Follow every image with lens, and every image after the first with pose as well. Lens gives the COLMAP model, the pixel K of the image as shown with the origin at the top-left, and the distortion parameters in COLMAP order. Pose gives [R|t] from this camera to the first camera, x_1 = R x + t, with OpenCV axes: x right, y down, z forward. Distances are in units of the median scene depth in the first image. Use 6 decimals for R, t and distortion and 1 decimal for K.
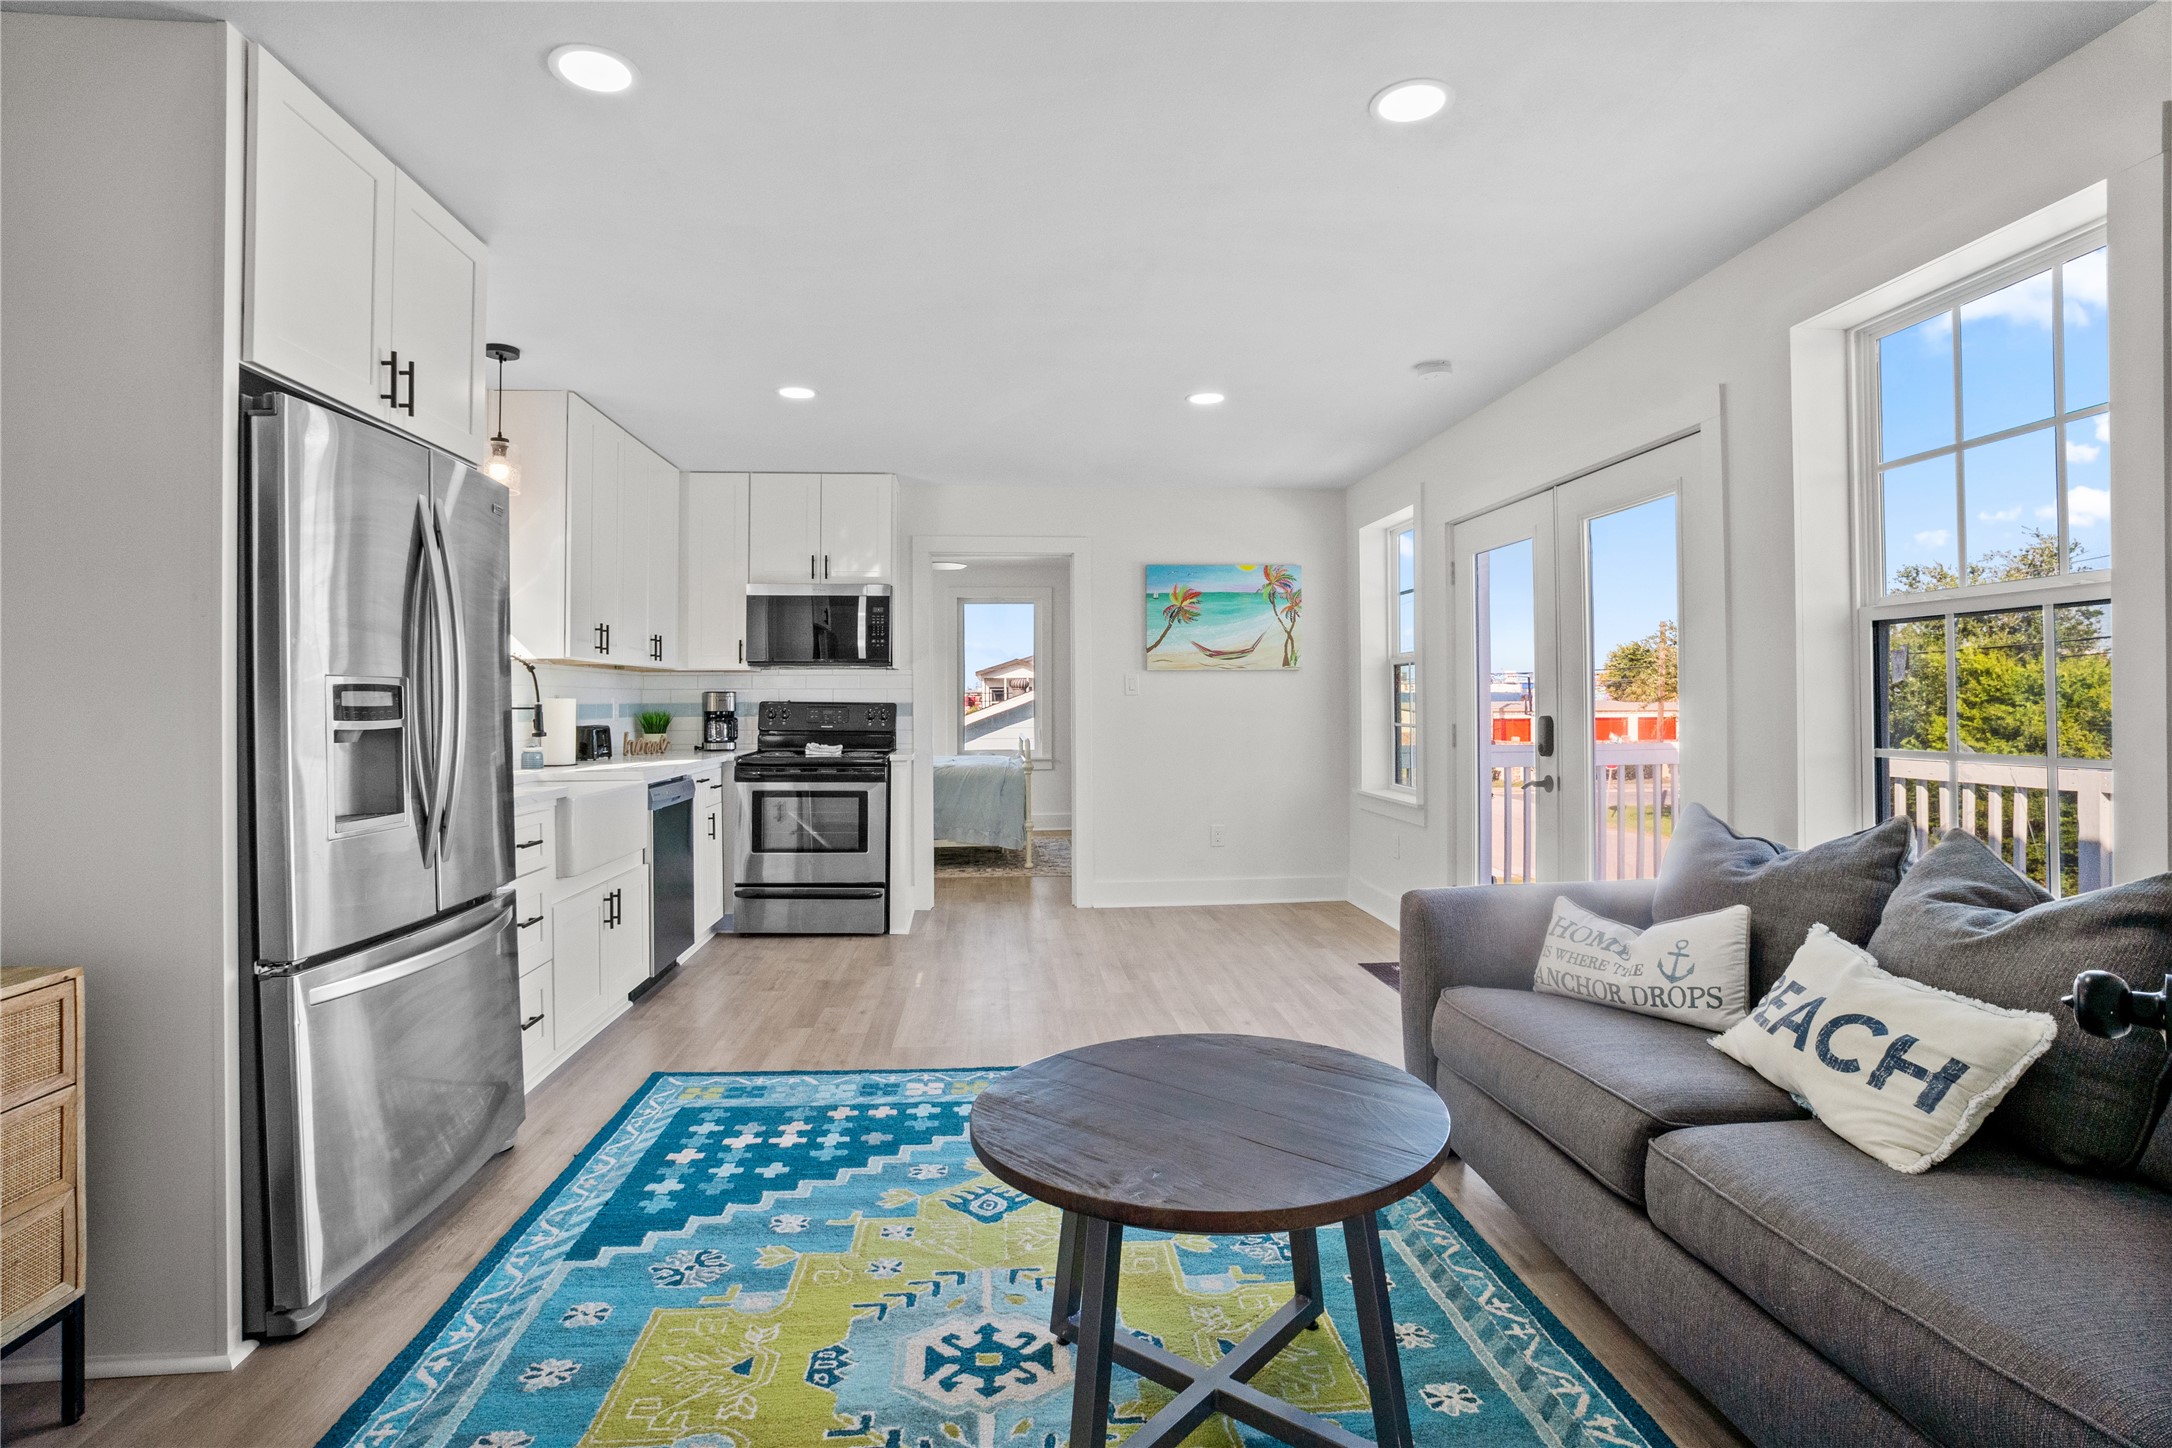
lens RADIAL K [[1071.2, 0, 1075.7], [0, 1071.2, 688.7], [0, 0, 1]] dist [-0.066107, 0.027142]
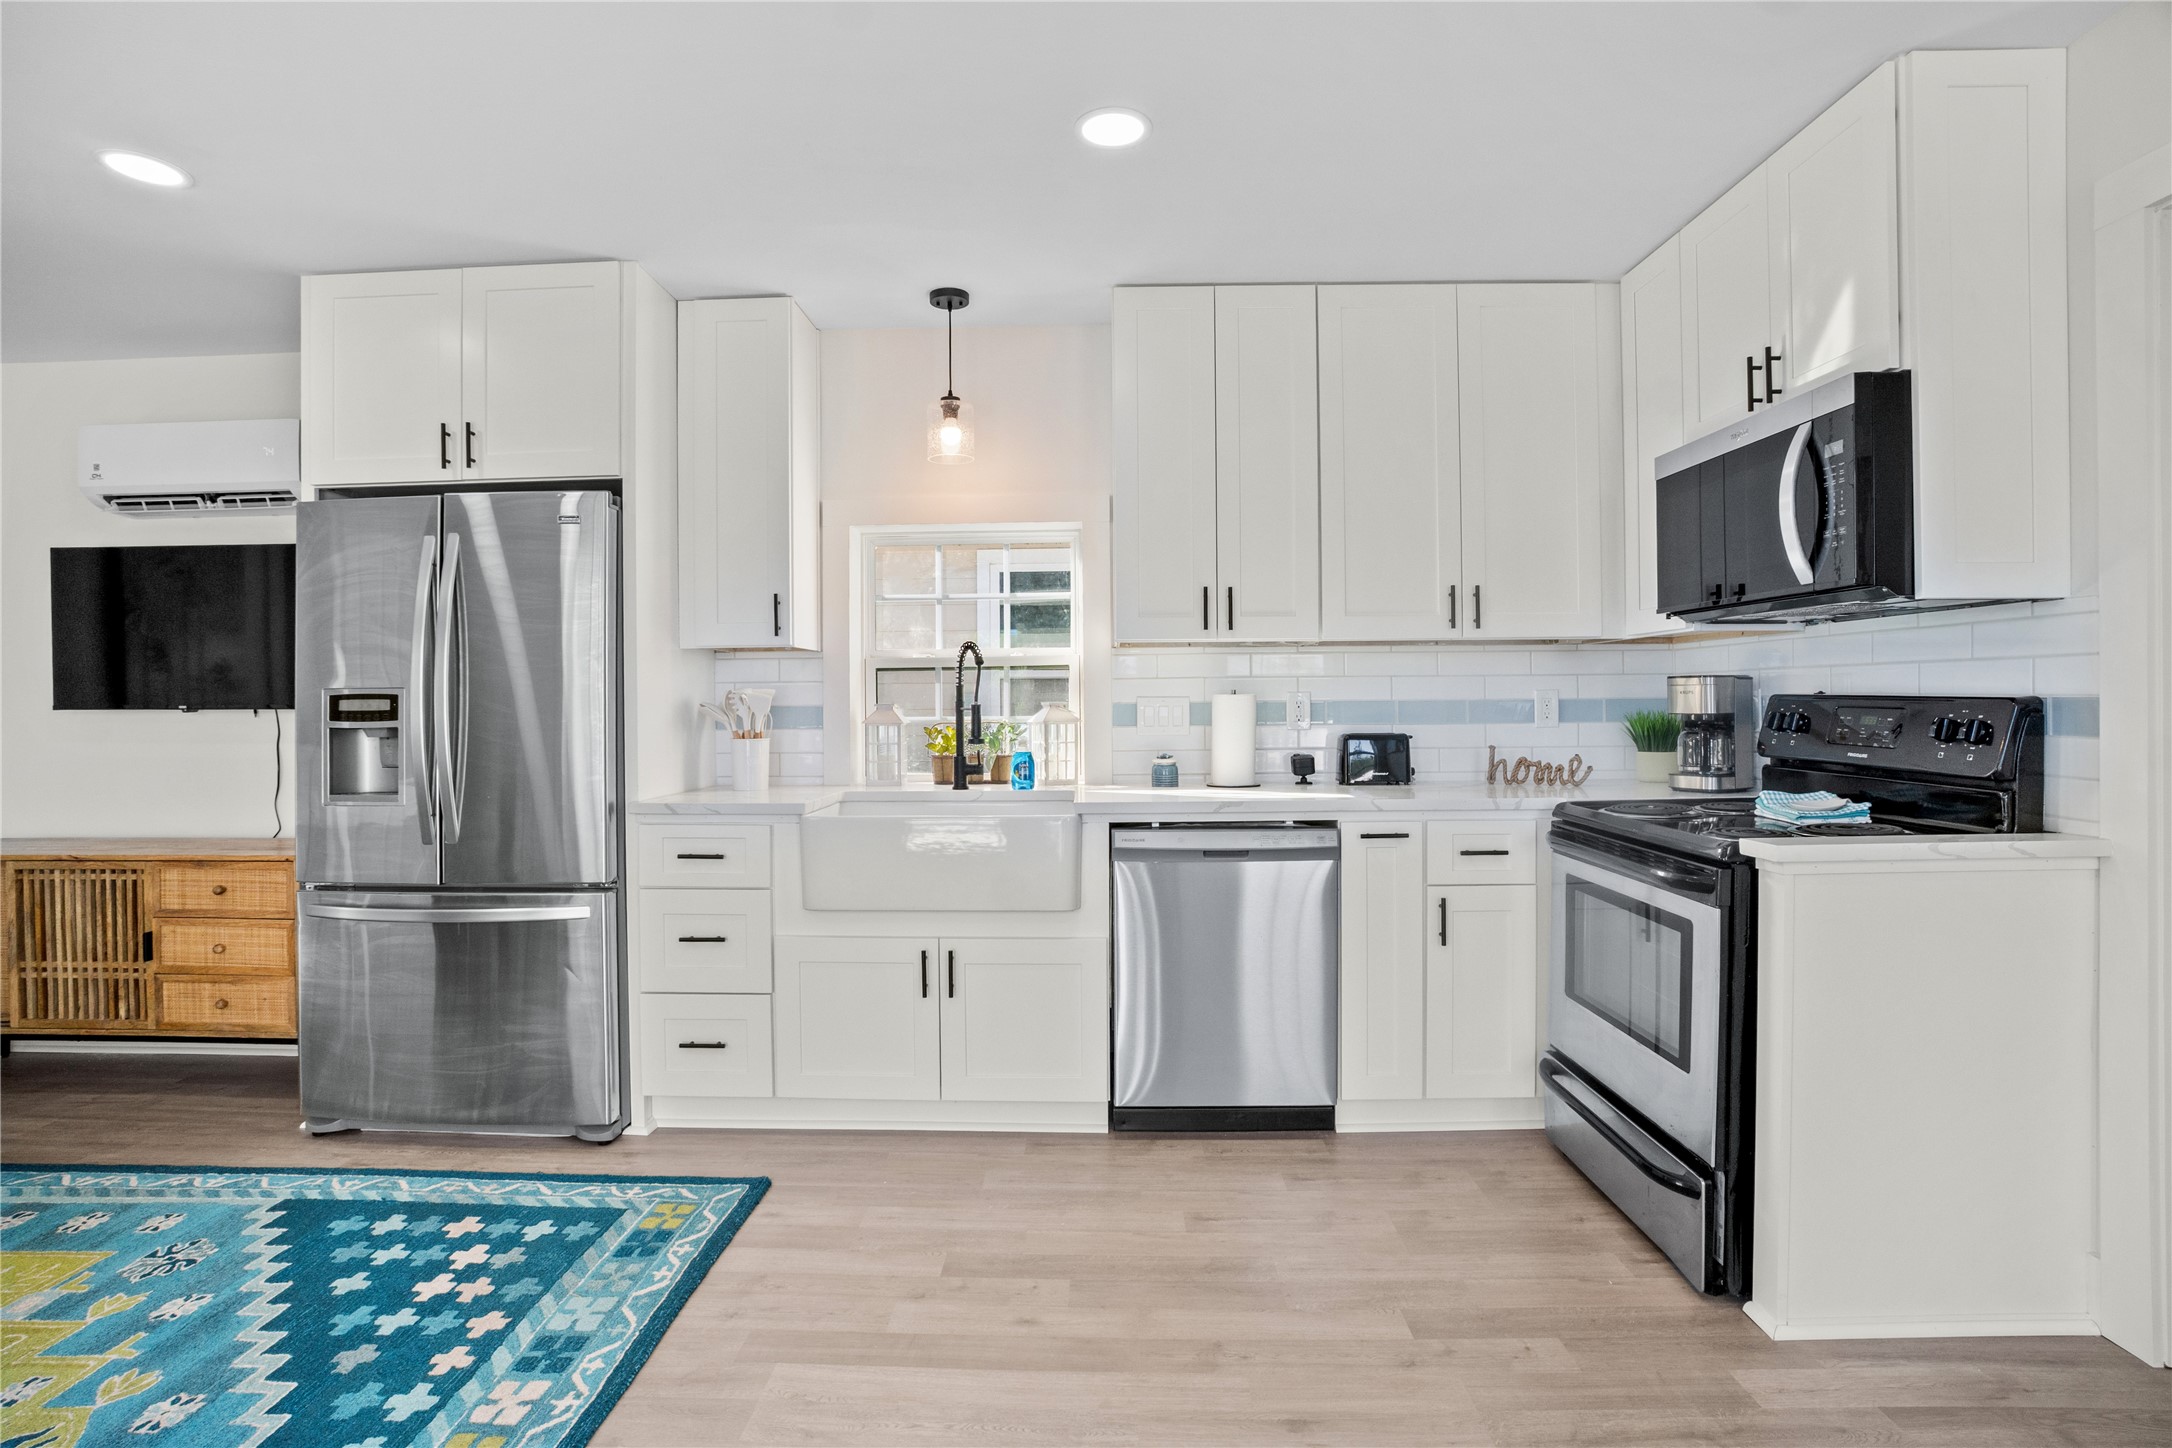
lens RADIAL K [[1063.9, 0, 1074.5], [0, 1063.9, 713.9], [0, 0, 1]] dist [-0.074195, 0.027993]
pose [[-0.106270, 0.010505, -0.994282, 0.404923], [0.019105, 0.999781, 0.008521, 0.020727], [0.994154, -0.018091, -0.106448, 1.552238]]
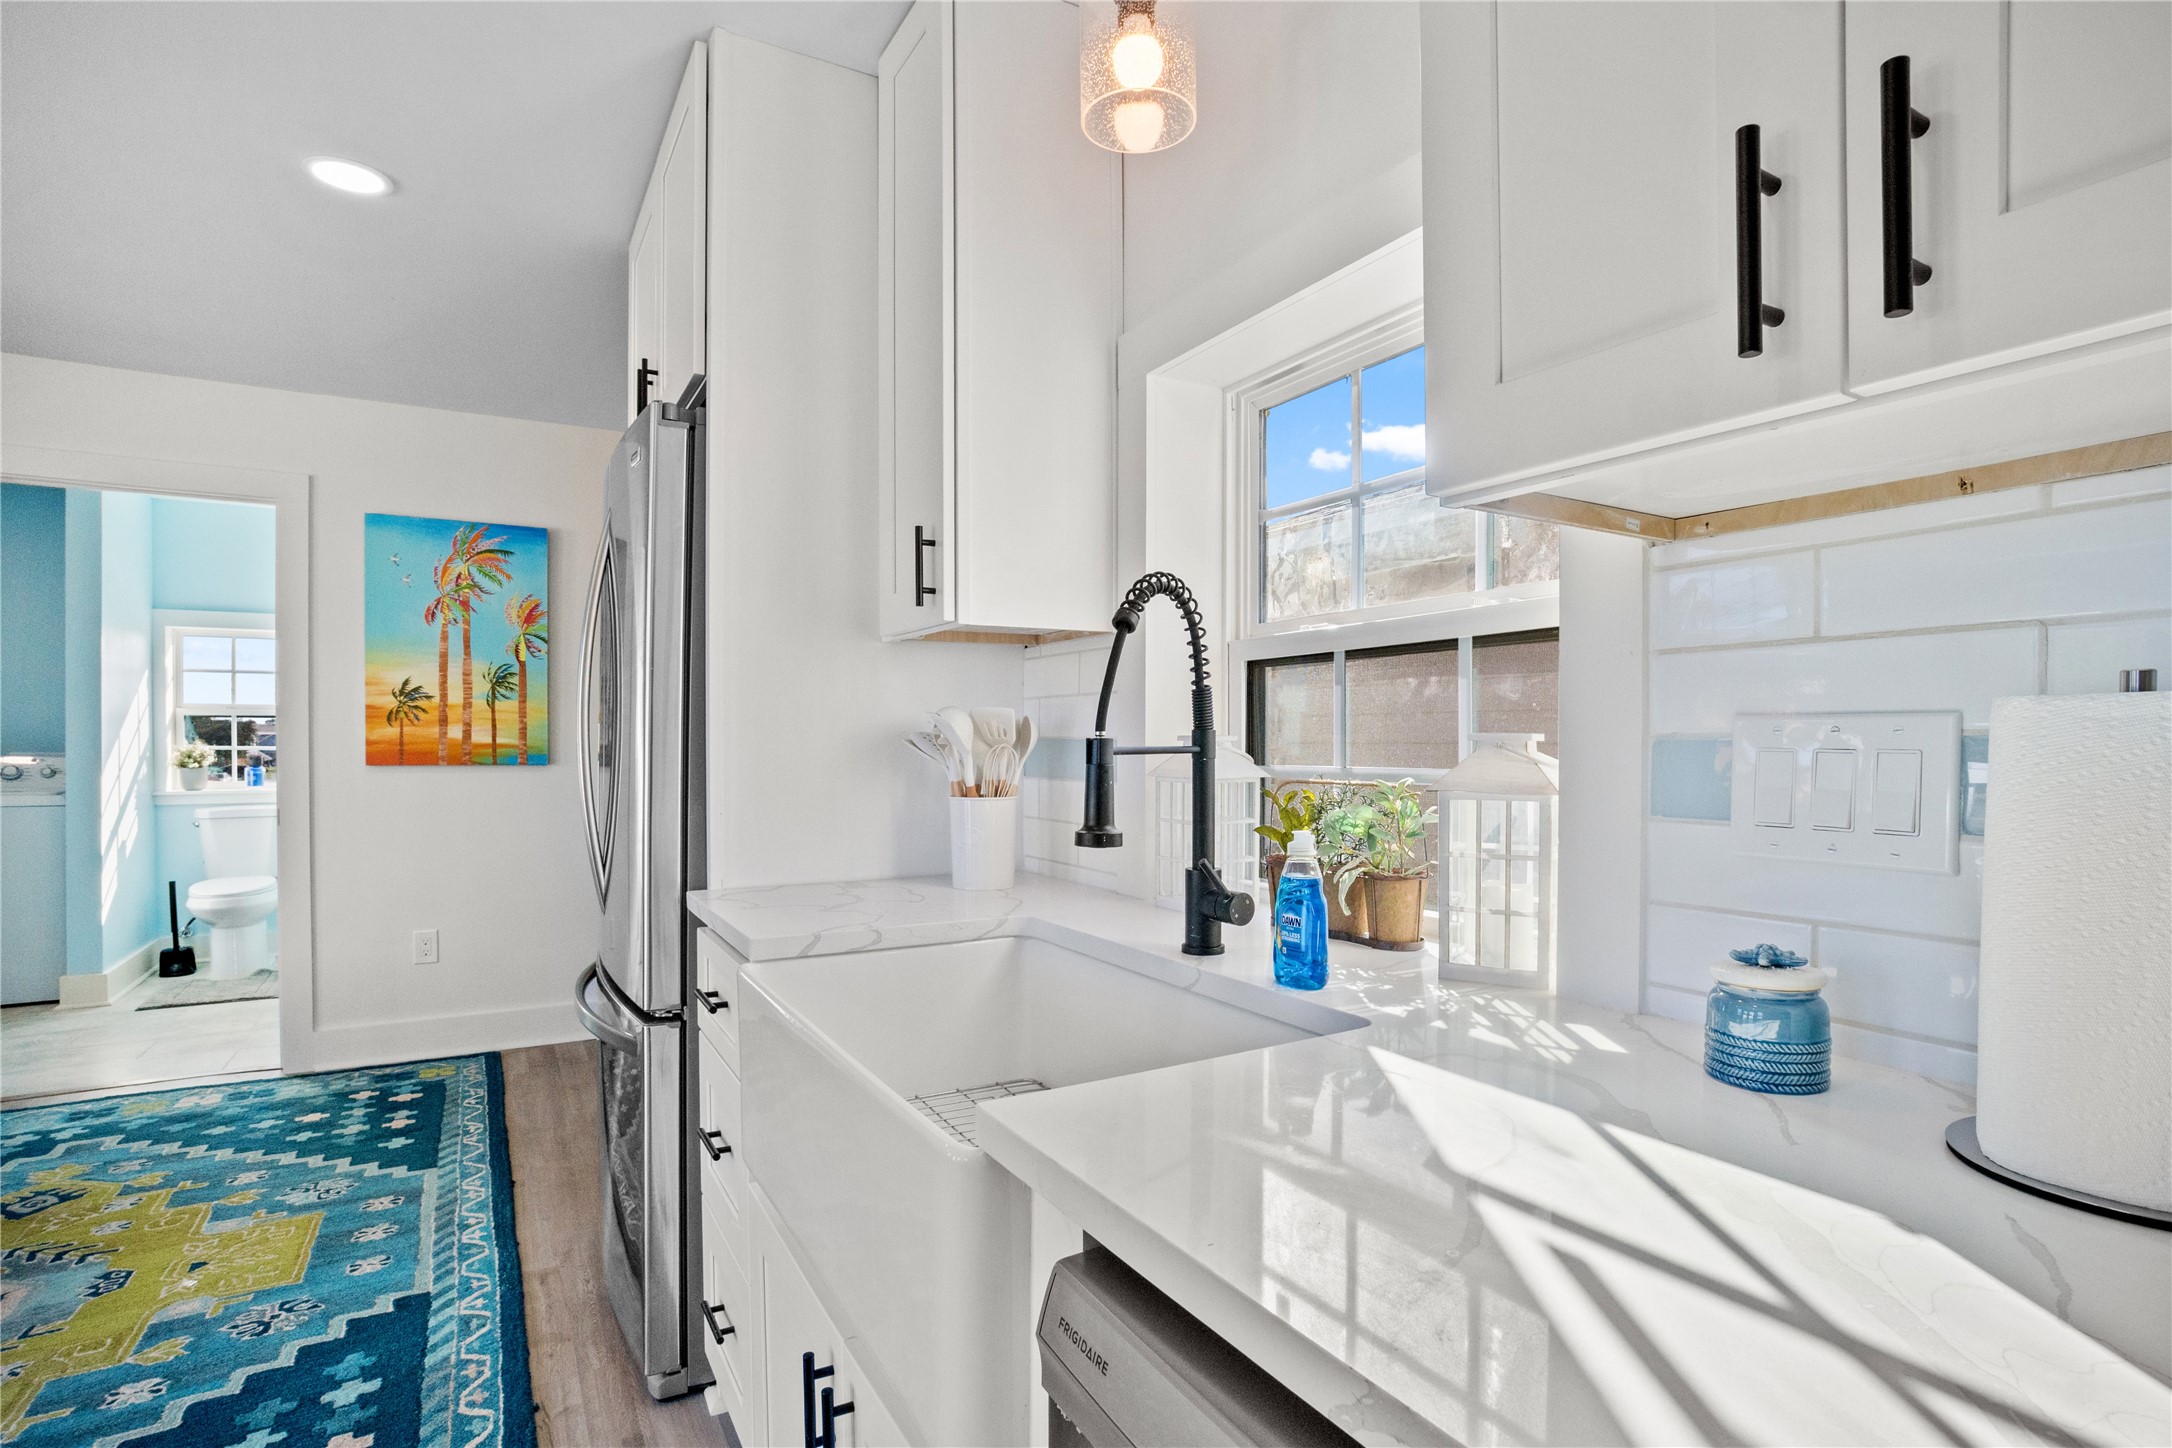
lens RADIAL K [[1067.5, 0, 1087.8], [0, 1067.5, 758.5], [0, 0, 1]] dist [-0.073953, 0.030863]
pose [[-0.899743, 0.011105, -0.436280, -0.497819], [0.007157, 0.999917, 0.010691, 0.021454], [0.436362, 0.006497, -0.899748, 1.697706]]
